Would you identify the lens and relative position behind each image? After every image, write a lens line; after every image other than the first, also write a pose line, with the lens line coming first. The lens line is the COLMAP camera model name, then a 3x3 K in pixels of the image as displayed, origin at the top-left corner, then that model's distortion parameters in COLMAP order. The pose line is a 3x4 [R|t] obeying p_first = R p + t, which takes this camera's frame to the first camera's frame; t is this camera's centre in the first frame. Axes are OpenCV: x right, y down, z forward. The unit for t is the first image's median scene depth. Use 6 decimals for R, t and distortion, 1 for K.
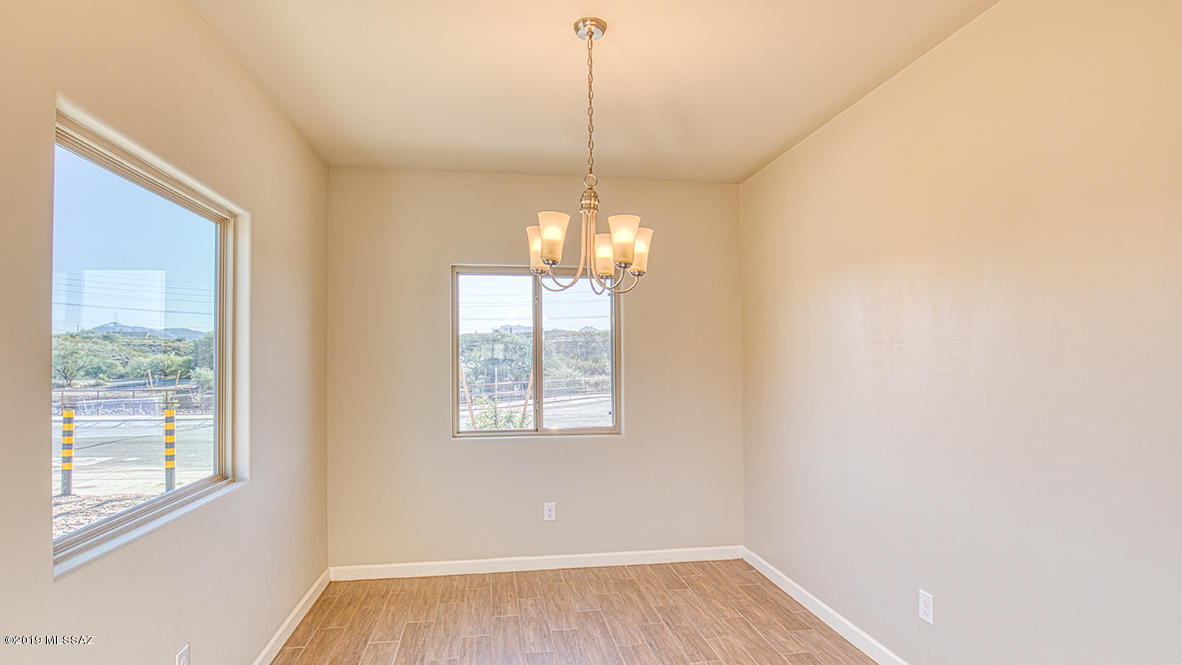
lens RADIAL K [[584.1, 0, 581.6], [0, 584.1, 352.1], [0, 0, 1]] dist [-0.035288, 0.004351]
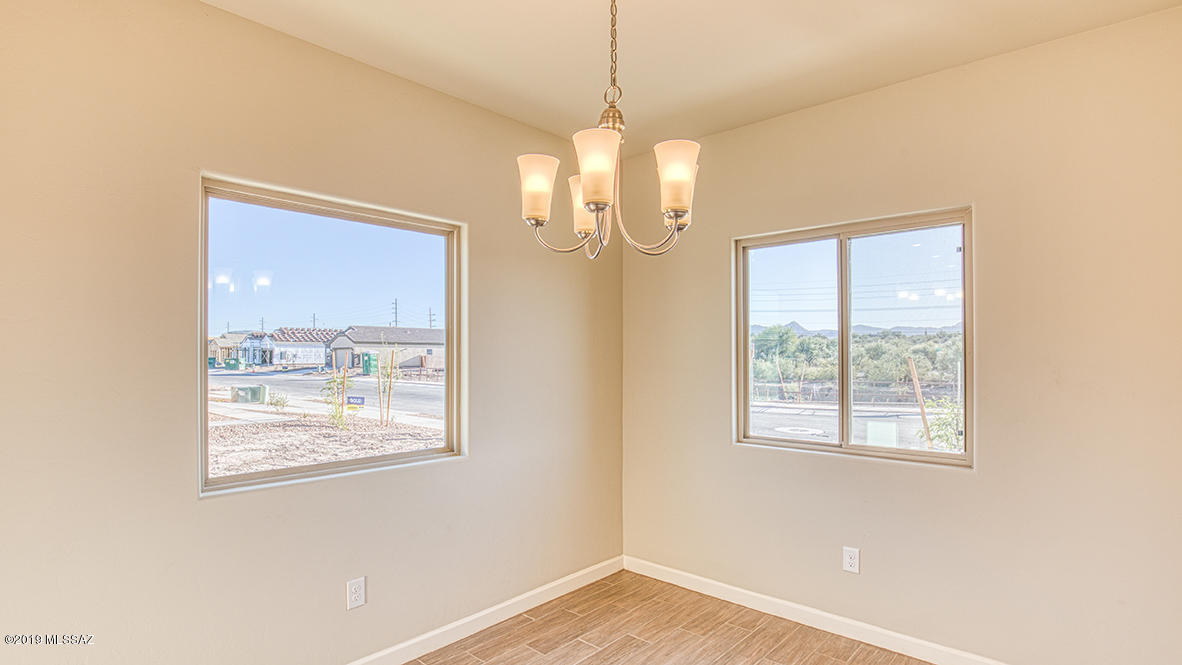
lens RADIAL K [[584.1, 0, 581.6], [0, 584.1, 352.1], [0, 0, 1]] dist [-0.035288, 0.004351]
pose [[0.624465, 0.000861, -0.781052, 0.314699], [0.009439, 0.999918, 0.008649, 0.005365], [0.780996, -0.012773, 0.624406, 0.305140]]
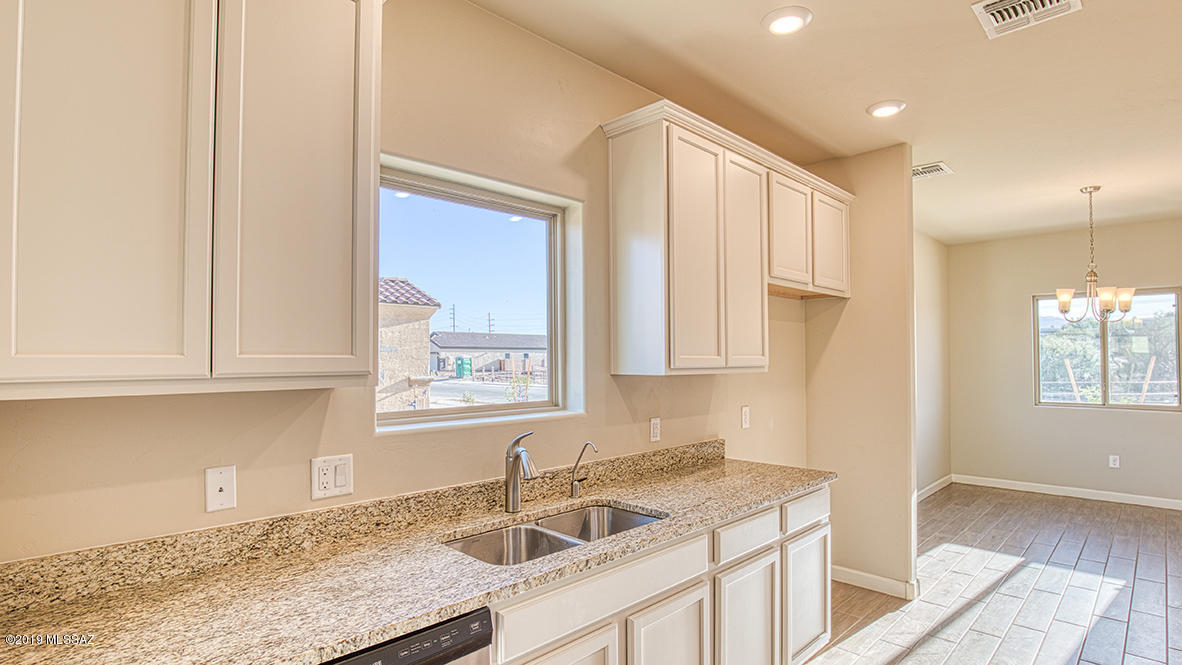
lens RADIAL K [[579.8, 0, 602.7], [0, 579.8, 349.5], [0, 0, 1]] dist [-0.032245, 0.002280]
pose [[0.594496, -0.010173, -0.804035, 0.334233], [0.014722, 0.999890, -0.001766, -0.018525], [0.803964, -0.010787, 0.594580, -0.878314]]
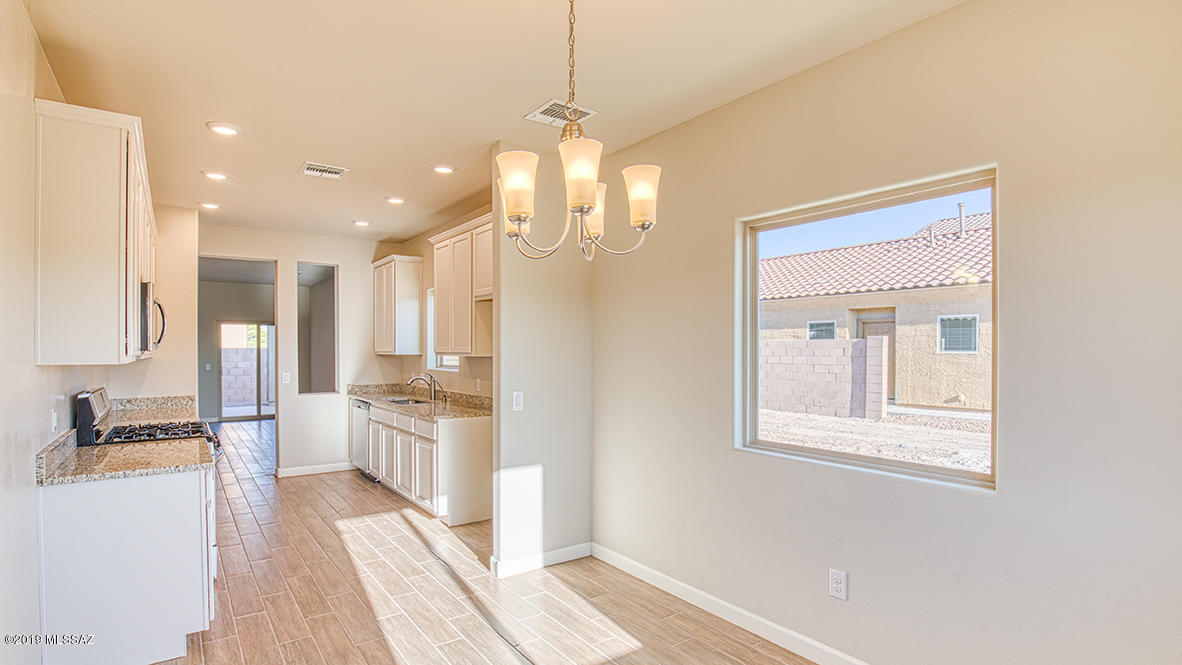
lens RADIAL K [[584.1, 0, 581.6], [0, 584.1, 352.1], [0, 0, 1]] dist [-0.035288, 0.004351]
pose [[-0.894180, 0.008924, -0.447619, 0.201760], [0.013422, 0.999886, -0.006877, 0.014819], [0.447507, -0.012157, -0.894198, 0.976790]]
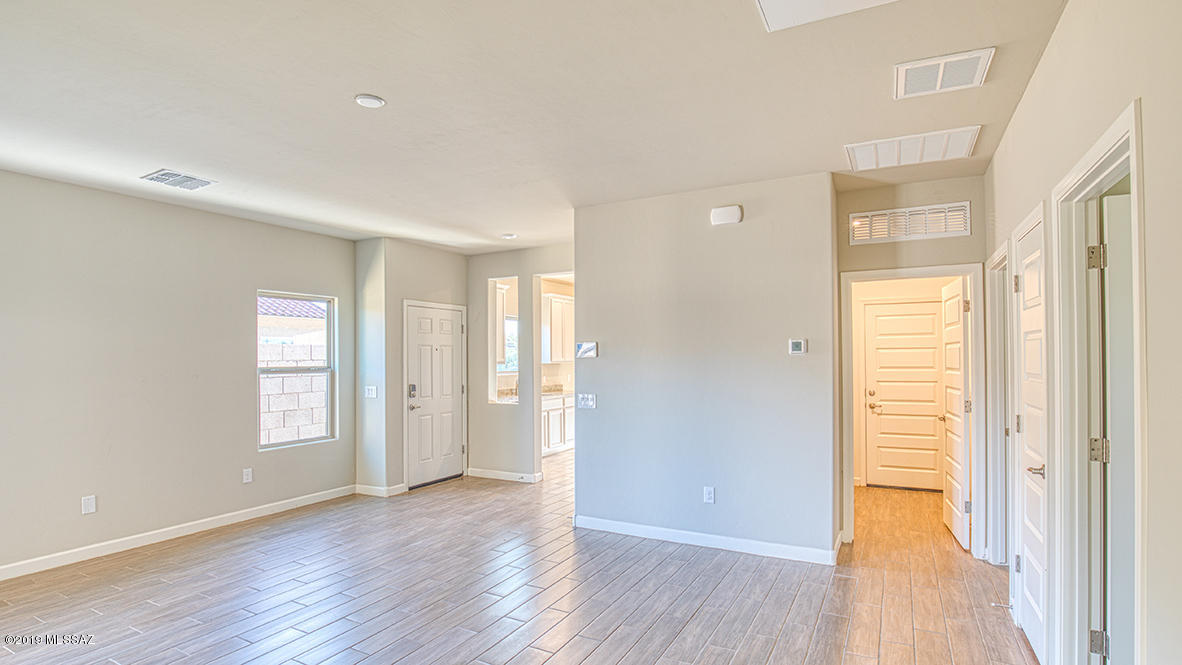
lens RADIAL K [[584.1, 0, 581.6], [0, 584.1, 352.1], [0, 0, 1]] dist [-0.035288, 0.004351]
pose [[0.795875, -0.006418, -0.605427, 1.436678], [0.013113, 0.999892, 0.006639, -0.052315], [0.605319, -0.013223, 0.795873, -2.292283]]
